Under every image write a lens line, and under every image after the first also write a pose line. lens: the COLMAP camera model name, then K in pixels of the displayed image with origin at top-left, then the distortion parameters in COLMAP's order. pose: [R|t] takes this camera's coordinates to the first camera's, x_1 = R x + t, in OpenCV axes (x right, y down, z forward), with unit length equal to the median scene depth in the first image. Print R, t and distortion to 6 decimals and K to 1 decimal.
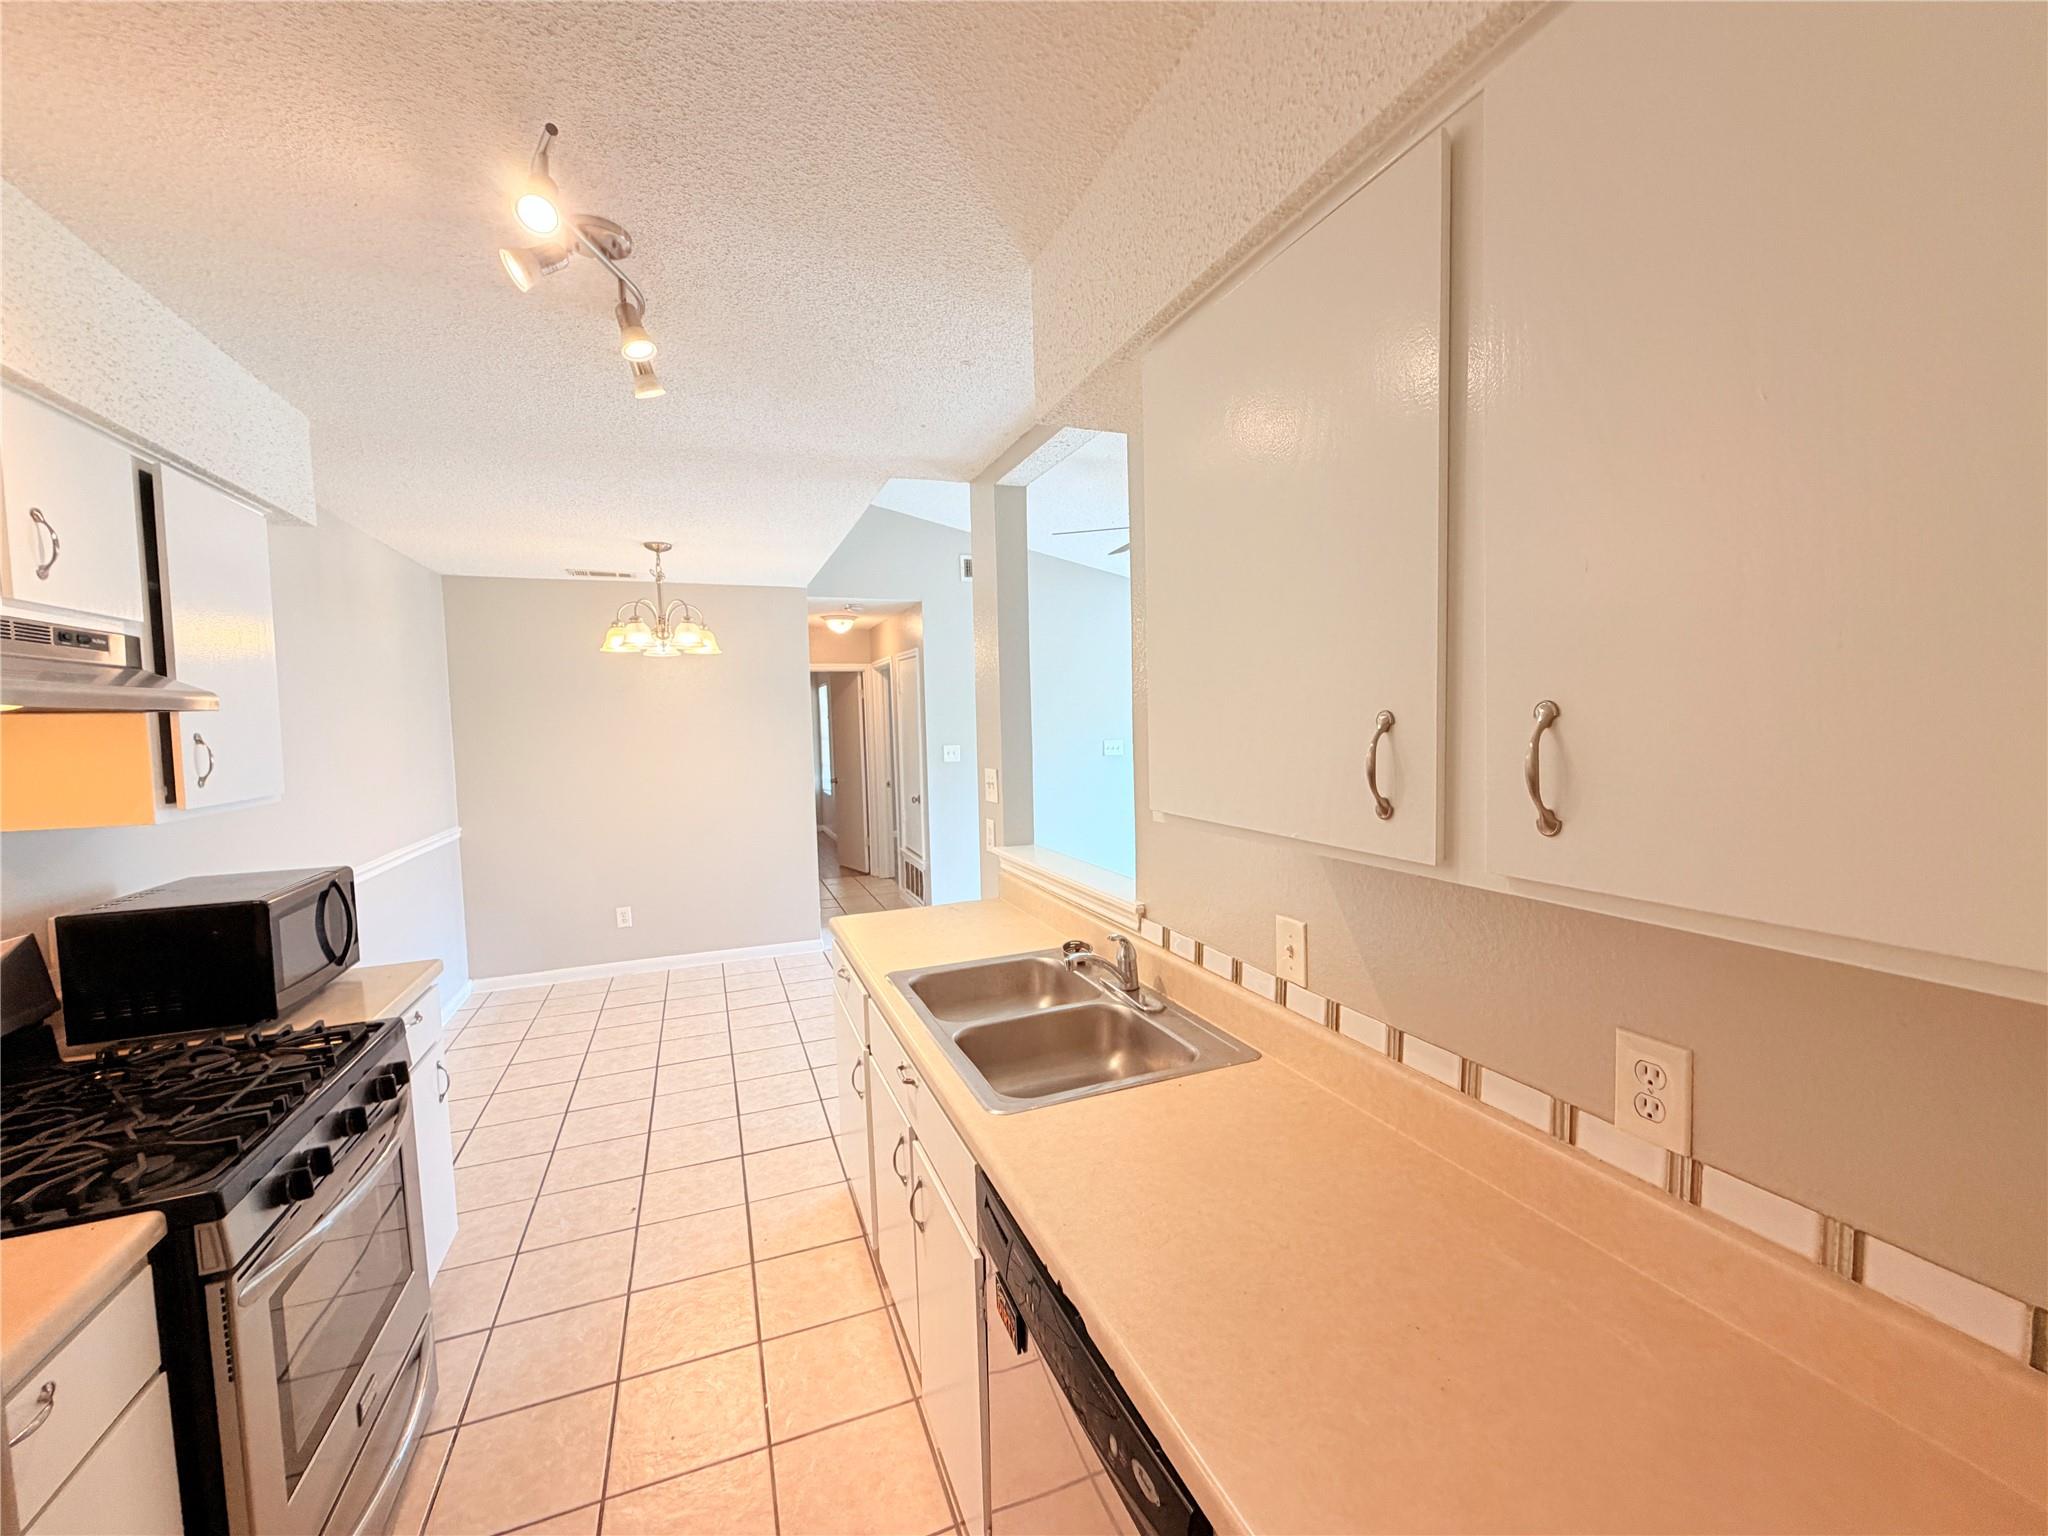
lens RADIAL K [[818.0, 0, 1020.1], [0, 818.0, 767.9], [0, 0, 1]] dist [-0.001349, 0.000550]
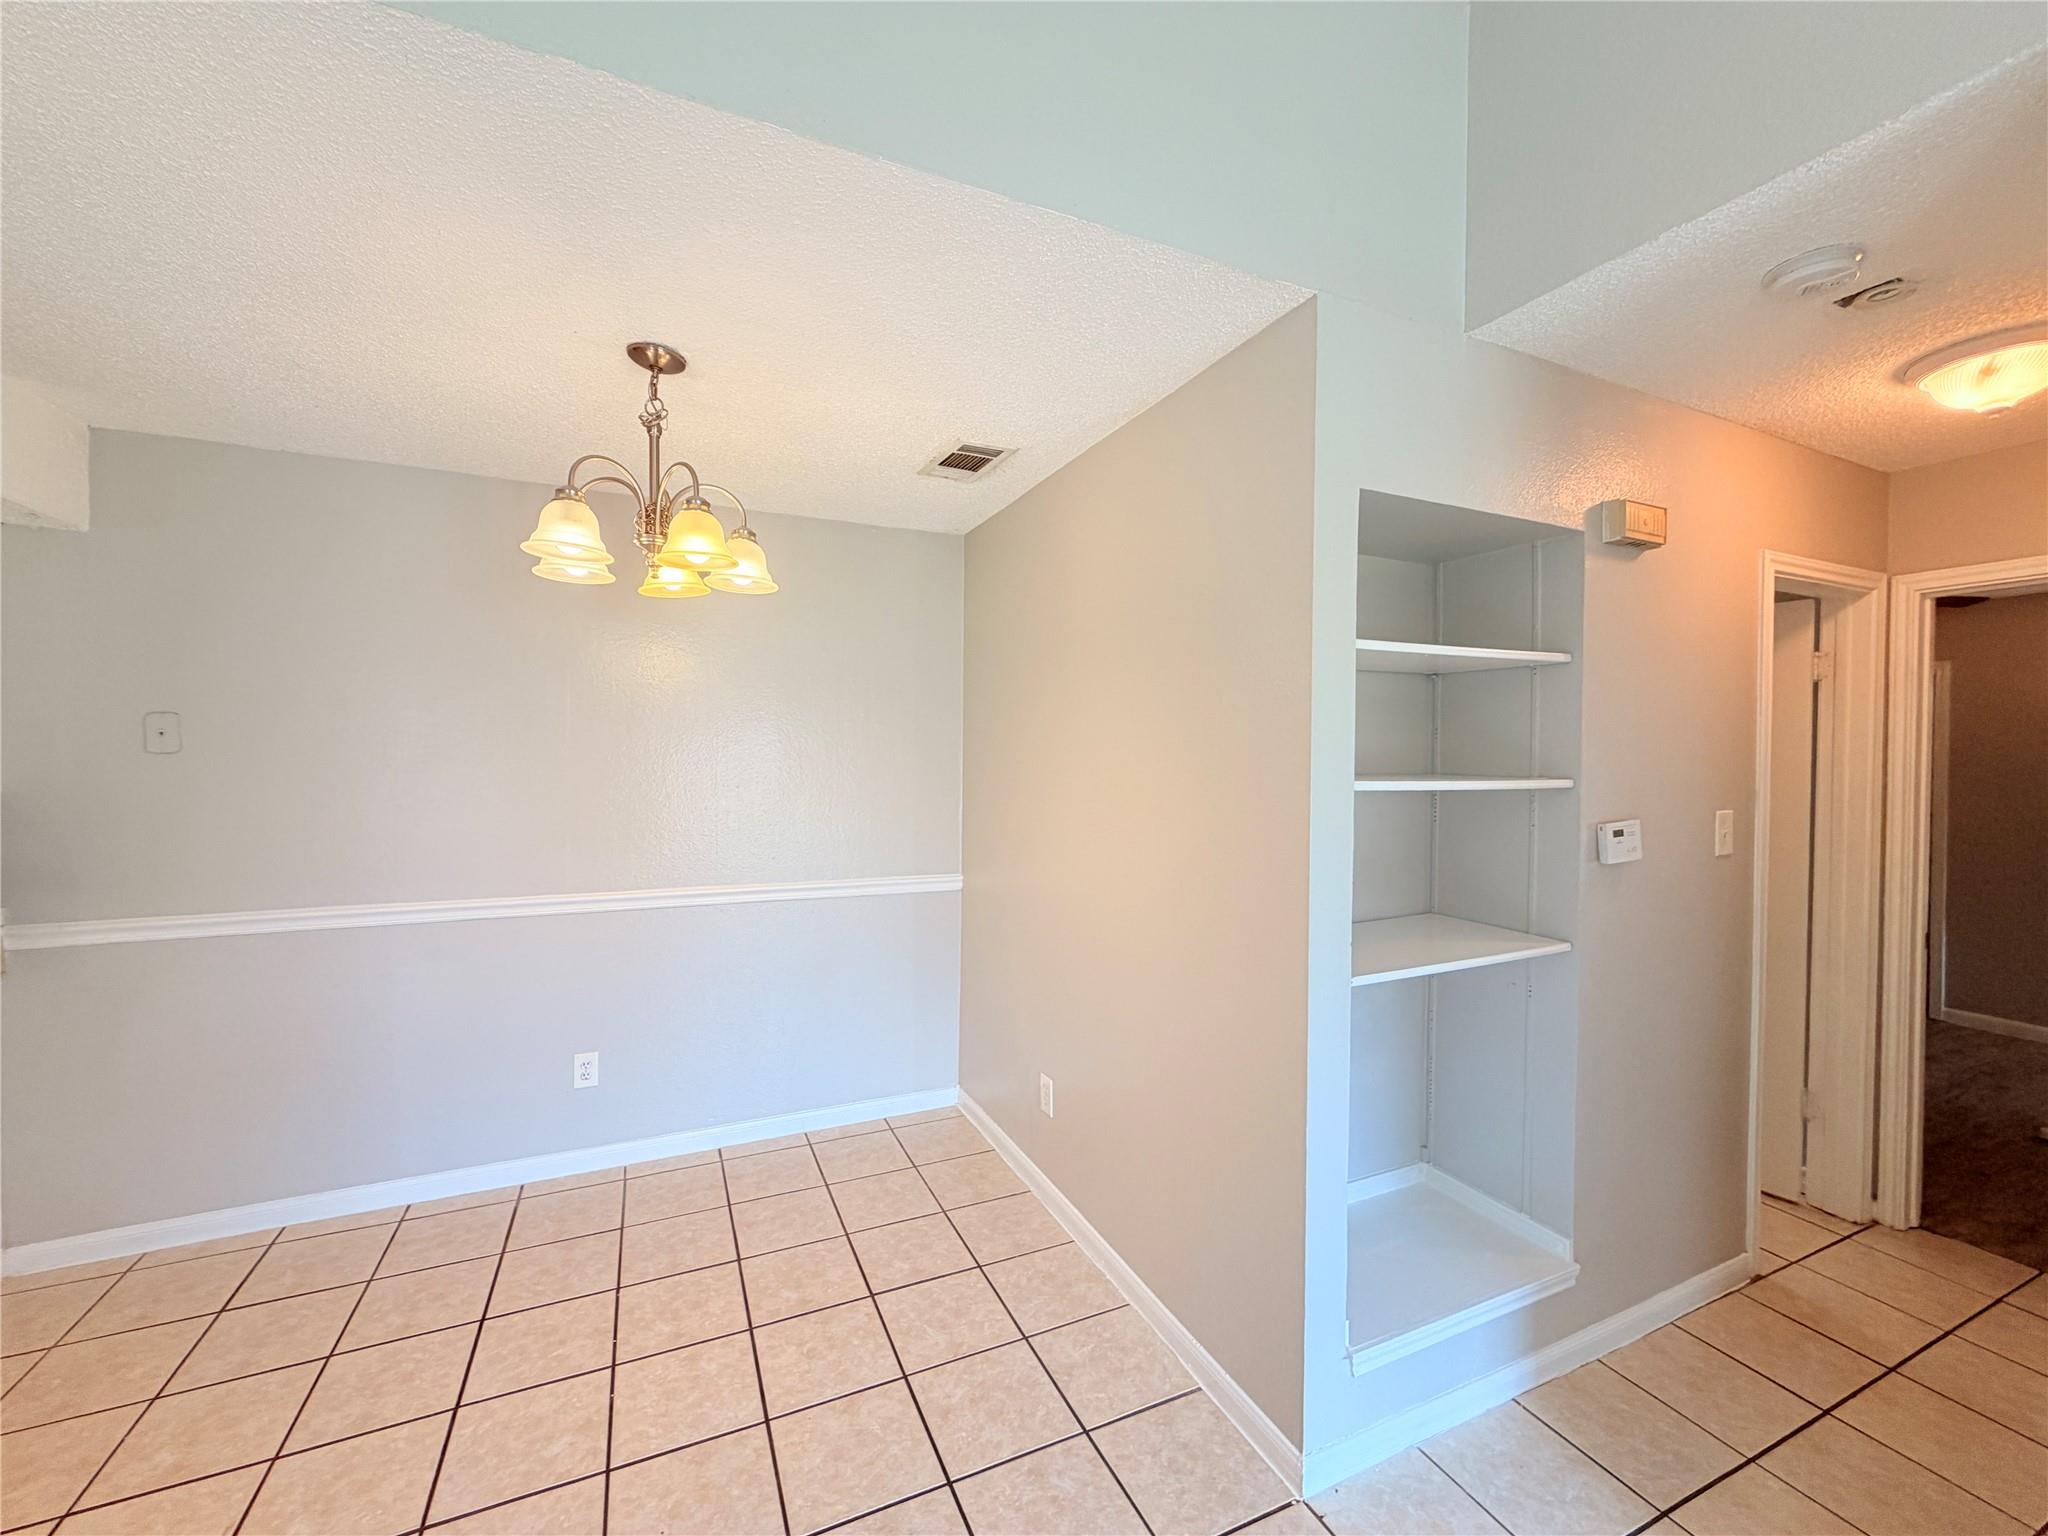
lens RADIAL K [[818.0, 0, 1020.8], [0, 818.0, 767.0], [0, 0, 1]] dist [-0.001349, 0.000550]
pose [[0.056286, 0.041467, -0.997553, 0.123679], [-0.071356, 0.996749, 0.037408, -0.146493], [0.995862, 0.069076, 0.059062, 2.672909]]
